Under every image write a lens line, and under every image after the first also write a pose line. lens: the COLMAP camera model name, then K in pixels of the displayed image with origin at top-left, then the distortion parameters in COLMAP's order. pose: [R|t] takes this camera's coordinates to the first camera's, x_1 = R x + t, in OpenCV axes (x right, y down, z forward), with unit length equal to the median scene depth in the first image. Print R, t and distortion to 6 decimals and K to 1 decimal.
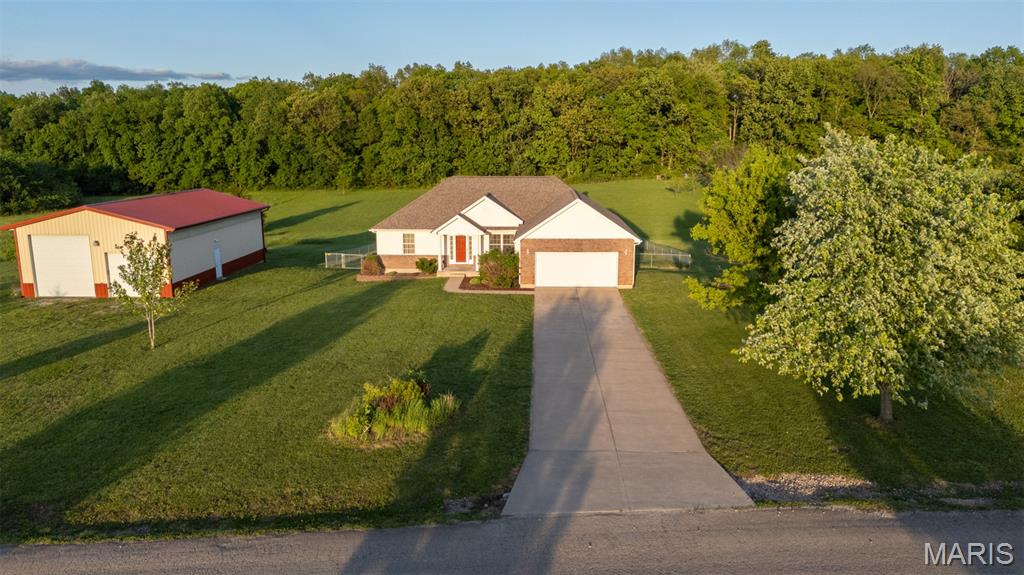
lens RADIAL K [[750.1, 0, 511.5], [0, 750.1, 286.8], [0, 0, 1]] dist [0.075224, -0.077837]
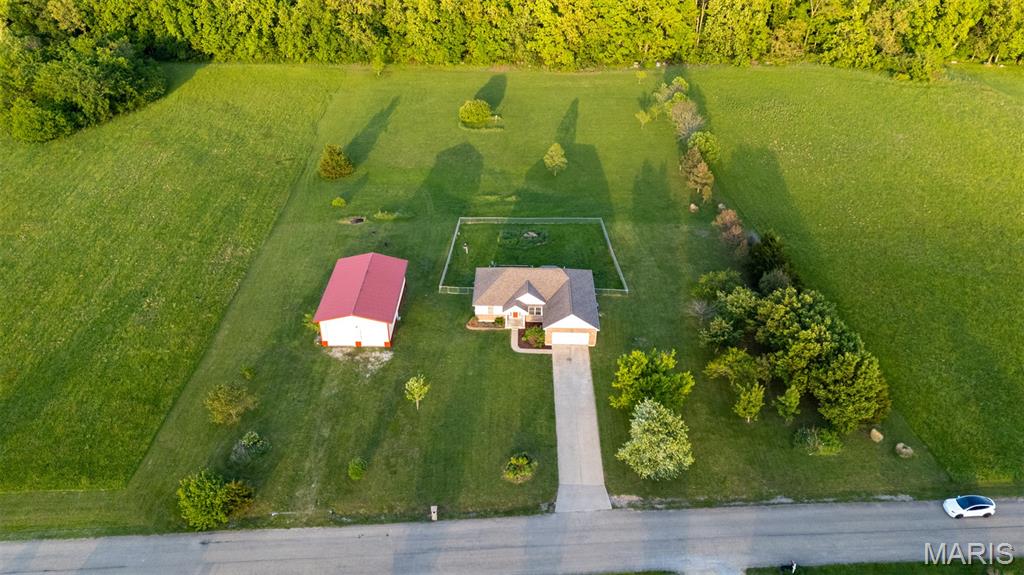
lens RADIAL K [[750.1, 0, 512.8], [0, 750.1, 287.5], [0, 0, 1]] dist [0.075224, -0.077837]
pose [[0.999593, -0.002442, 0.028432, -0.132659], [-0.008617, 0.923998, 0.382301, -0.904210], [-0.027205, -0.382390, 0.923600, -0.898255]]
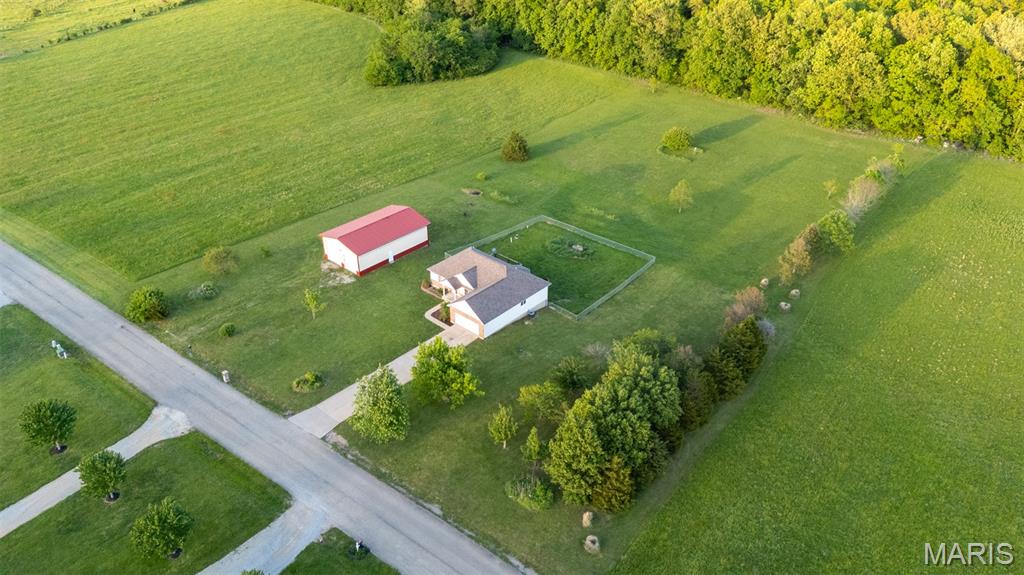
lens RADIAL K [[750.1, 0, 509.7], [0, 750.1, 288.6], [0, 0, 1]] dist [0.075224, -0.077837]
pose [[0.772269, 0.343546, -0.534393, 1.273923], [-0.130363, 0.908968, 0.395958, -0.972014], [0.621776, -0.236121, 0.746754, -0.610444]]
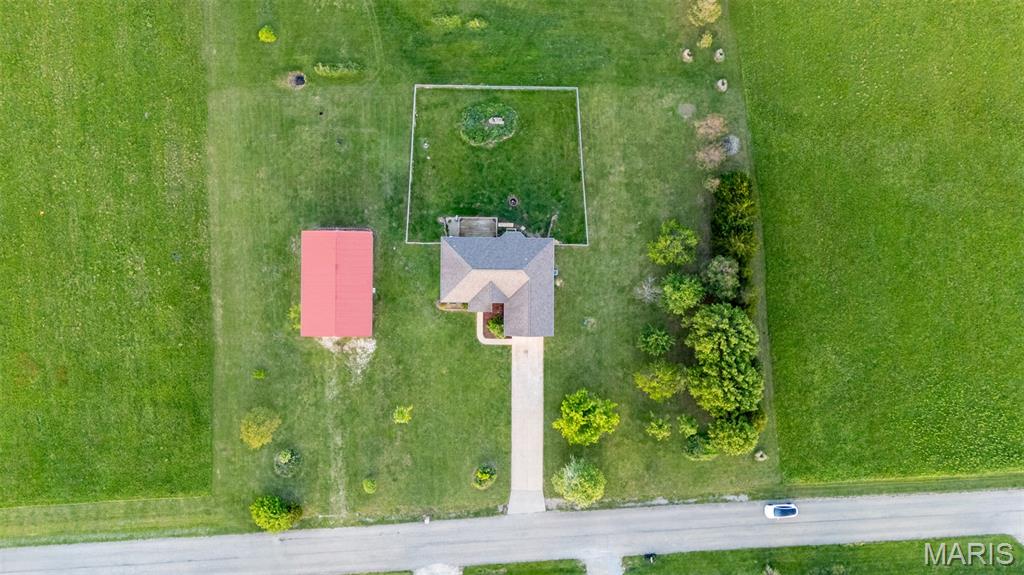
lens RADIAL K [[750.1, 0, 535.0], [0, 750.1, 318.5], [0, 0, 1]] dist [0.075224, -0.077837]
pose [[0.999213, -0.032891, 0.022157, 0.048523], [-0.015488, 0.190694, 0.981527, -2.276507], [-0.036508, -0.981098, 0.190035, 0.487844]]
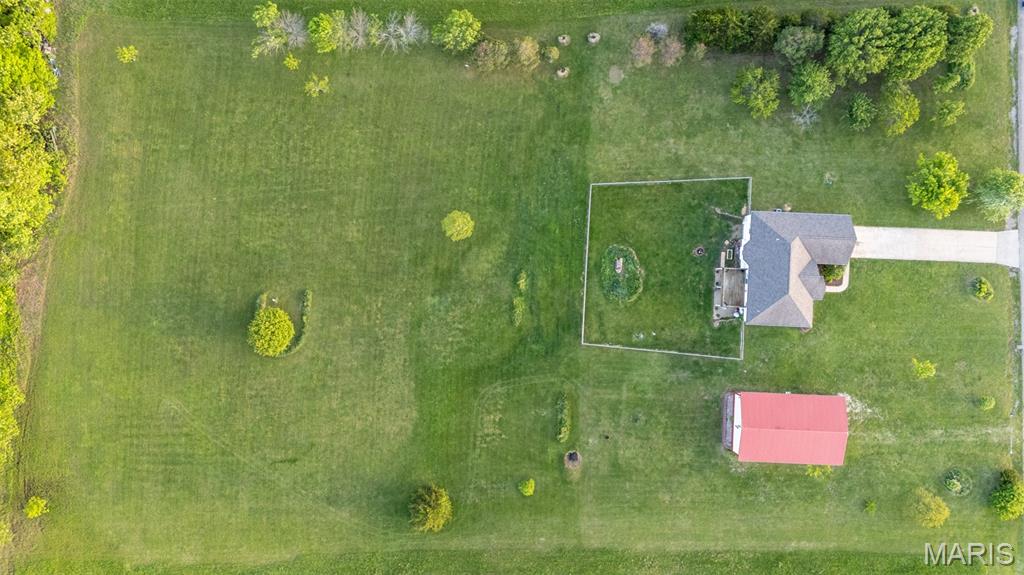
lens RADIAL K [[750.1, 0, 485.2], [0, 750.1, 267.1], [0, 0, 1]] dist [0.075224, -0.077837]
pose [[0.001988, -0.999990, -0.003970, 0.003683], [0.170000, -0.003574, 0.985438, -2.483943], [-0.985442, -0.002634, 0.169992, 1.557804]]
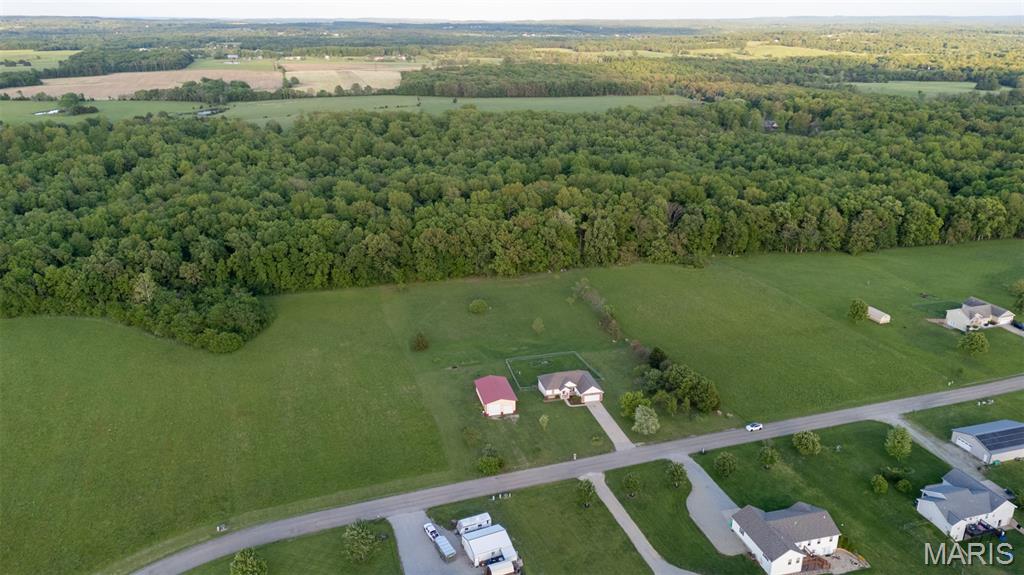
lens RADIAL K [[750.1, 0, 513.9], [0, 750.1, 270.3], [0, 0, 1]] dist [0.075224, -0.077837]
pose [[0.958665, -0.082995, 0.272163, -1.560397], [0.046739, 0.989455, 0.137096, -1.440258], [-0.280671, -0.118708, 0.952435, -3.254537]]
